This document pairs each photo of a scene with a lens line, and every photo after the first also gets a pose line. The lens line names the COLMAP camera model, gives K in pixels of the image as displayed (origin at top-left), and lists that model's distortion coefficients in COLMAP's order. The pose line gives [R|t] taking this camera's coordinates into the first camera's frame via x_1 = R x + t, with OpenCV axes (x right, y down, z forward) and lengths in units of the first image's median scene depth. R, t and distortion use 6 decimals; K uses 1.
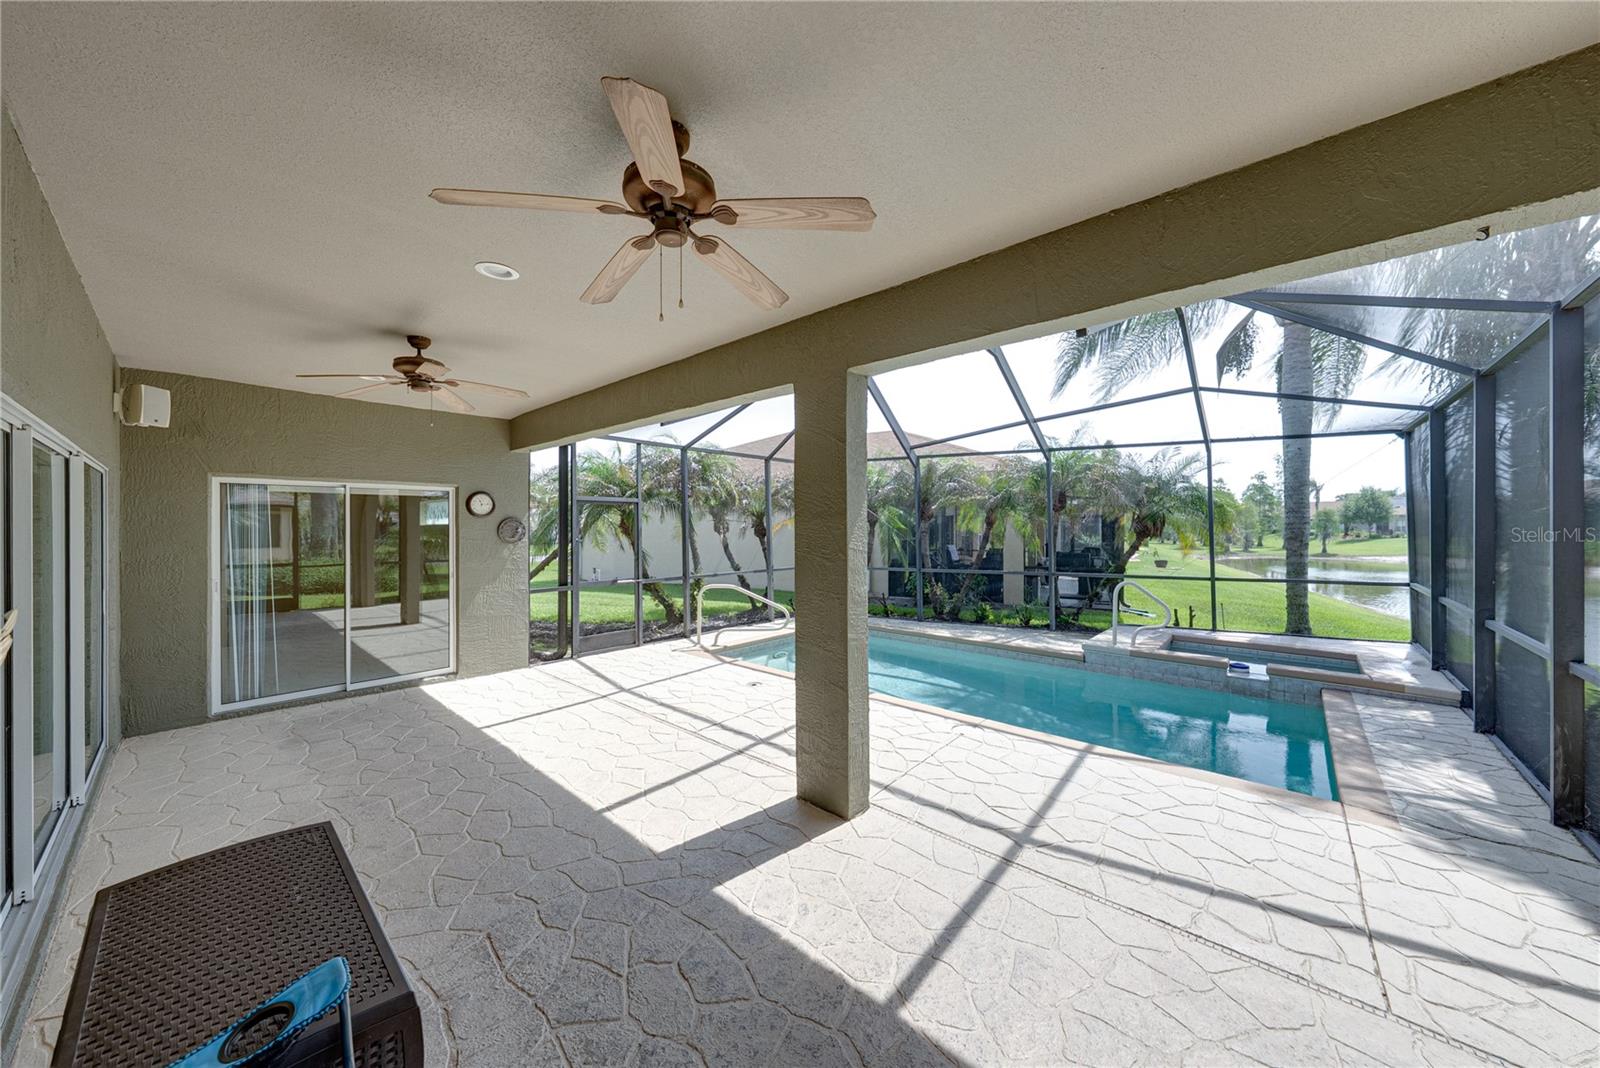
lens RADIAL K [[548.5, 0, 802.9], [0, 548.5, 523.1], [0, 0, 1]] dist [-0.004661, 0.000441]
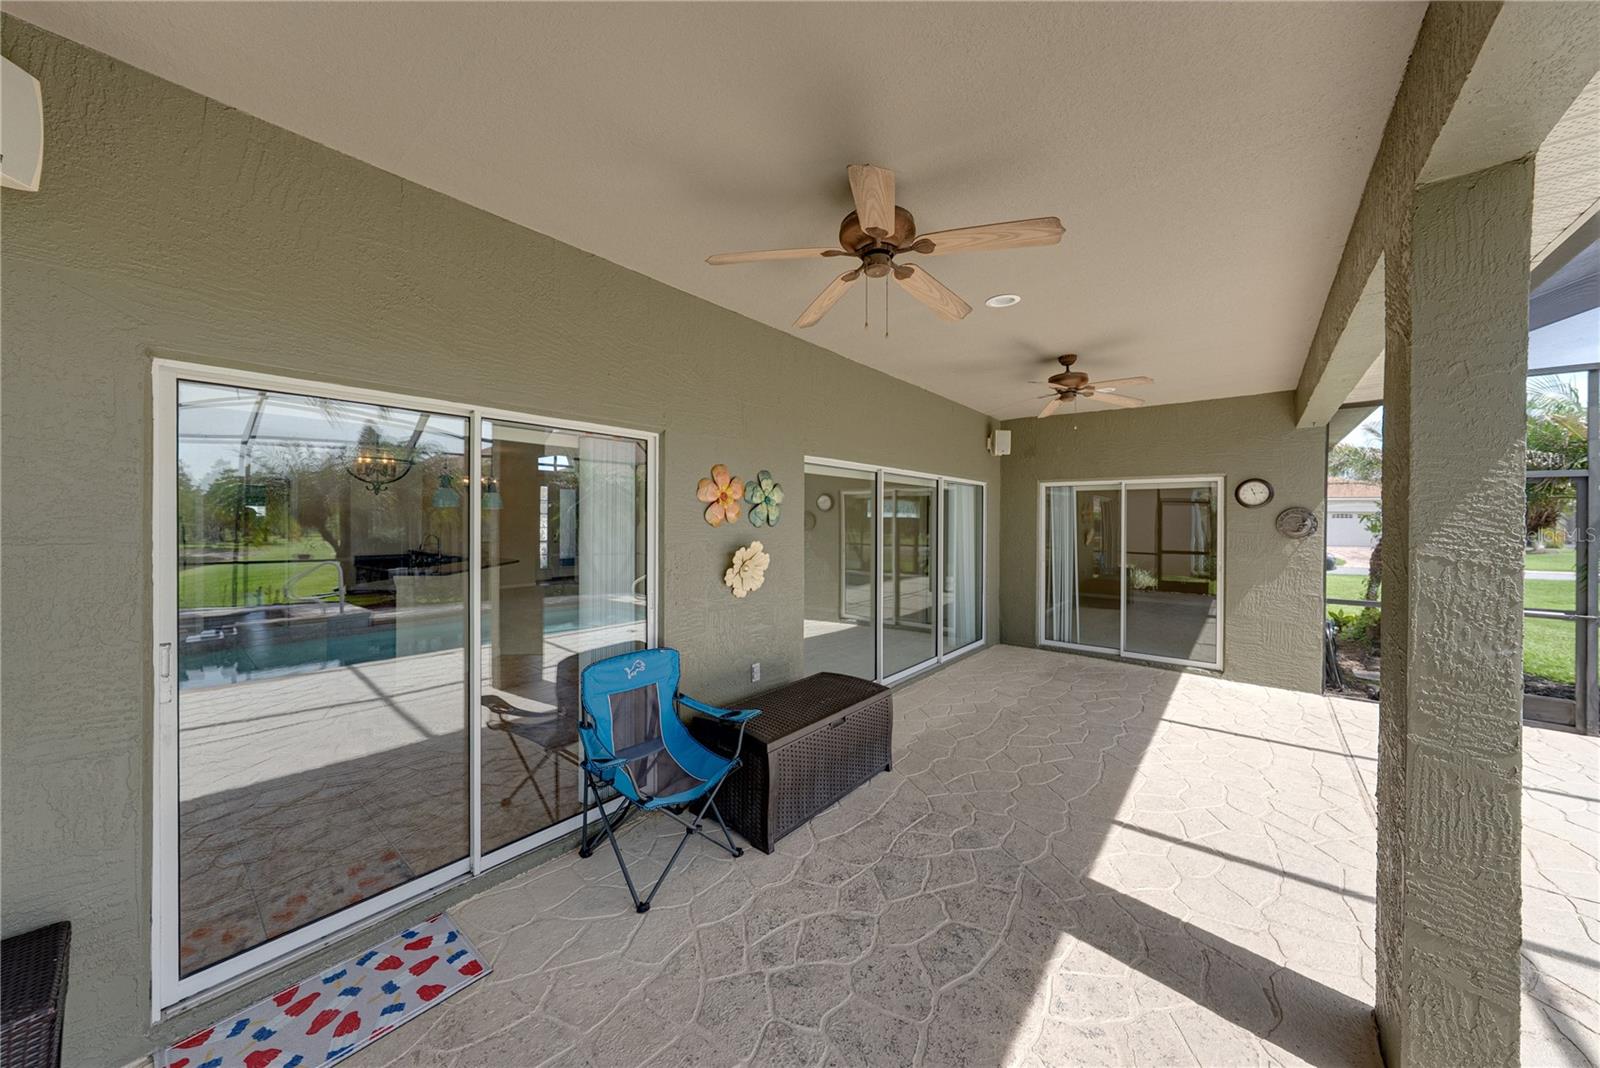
lens RADIAL K [[548.5, 0, 801.7], [0, 548.5, 521.6], [0, 0, 1]] dist [-0.004661, 0.000441]
pose [[0.040961, 0.008390, -0.999126, 0.266518], [-0.002593, 0.999962, 0.008291, 0.006392], [0.999157, 0.002252, 0.040981, 0.216749]]
